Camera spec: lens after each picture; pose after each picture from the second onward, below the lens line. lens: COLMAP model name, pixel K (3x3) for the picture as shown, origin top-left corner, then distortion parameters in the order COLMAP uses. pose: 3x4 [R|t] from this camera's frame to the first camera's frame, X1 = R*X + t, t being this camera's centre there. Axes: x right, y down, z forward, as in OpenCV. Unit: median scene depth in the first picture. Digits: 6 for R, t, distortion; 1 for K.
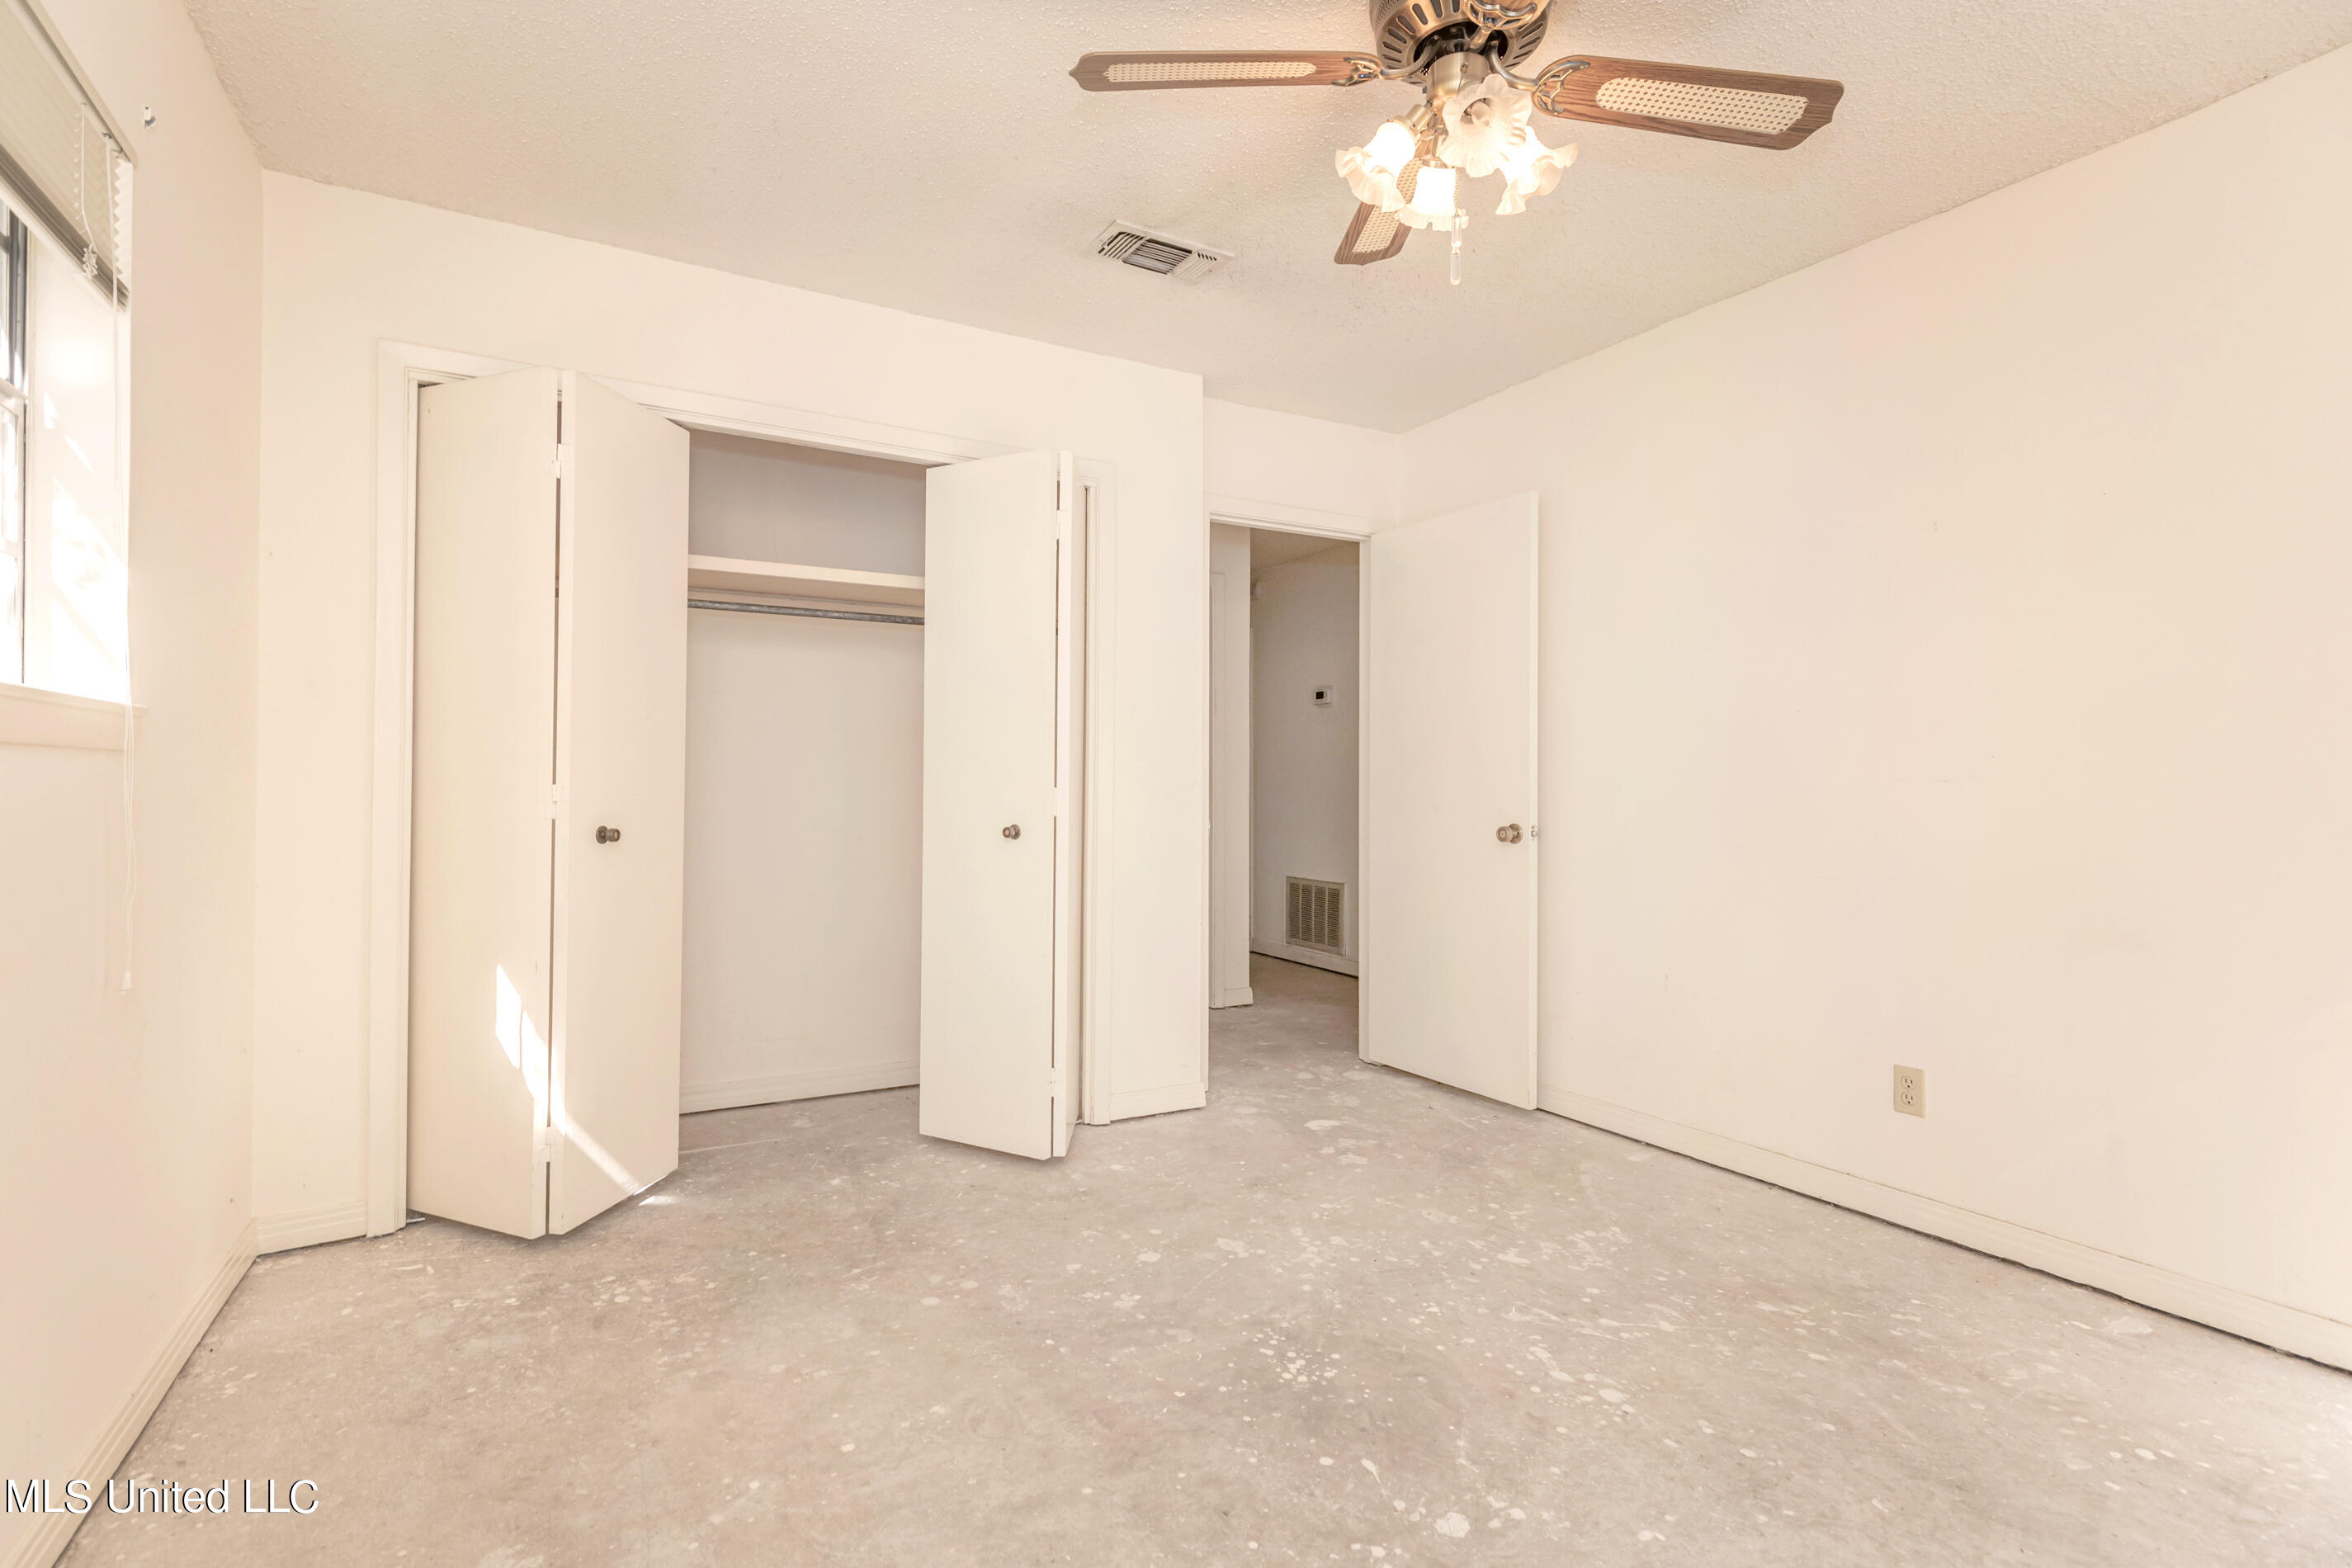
lens RADIAL K [[1096.2, 0, 1176.0], [0, 1096.2, 784.0], [0, 0, 1]] dist [0.001832, 0.000120]
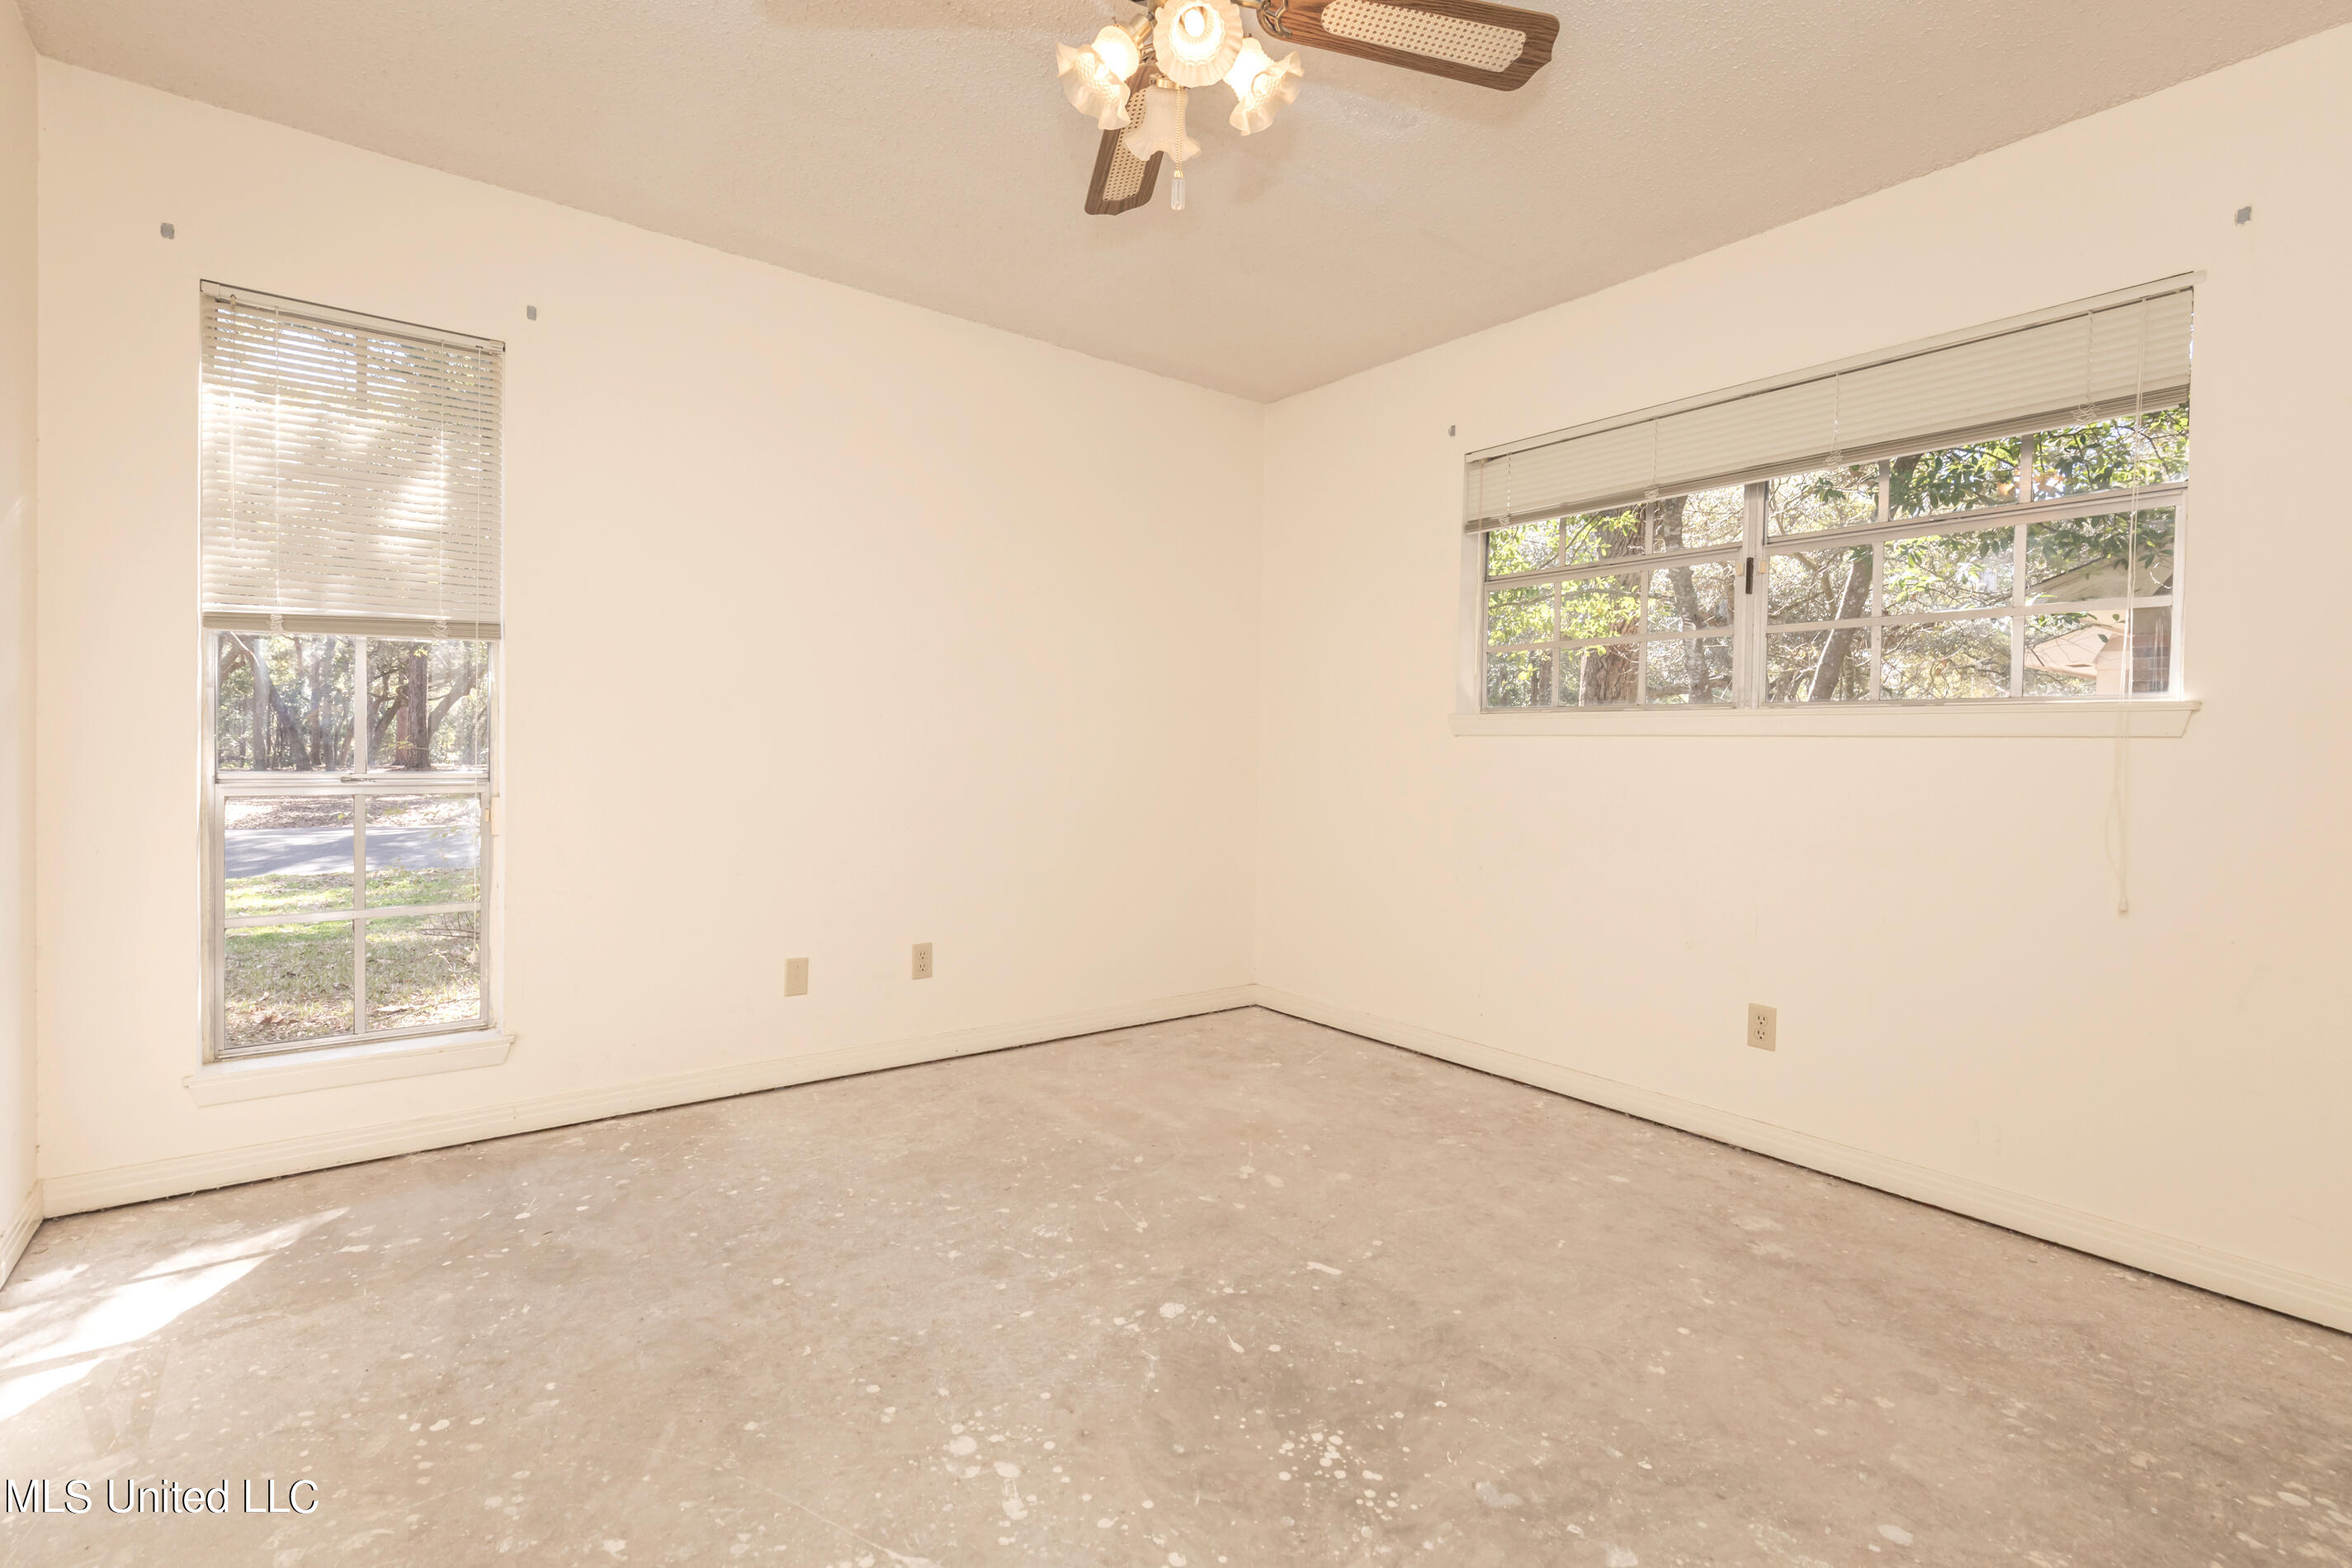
lens RADIAL K [[1069.6, 0, 1172.1], [0, 1069.6, 794.1], [0, 0, 1]] dist [-0.000073, -0.000431]
pose [[-0.990200, -0.015466, -0.138800, 0.361806], [-0.021743, 0.998803, 0.043824, 0.006592], [0.137956, 0.046412, -0.989350, 1.840299]]
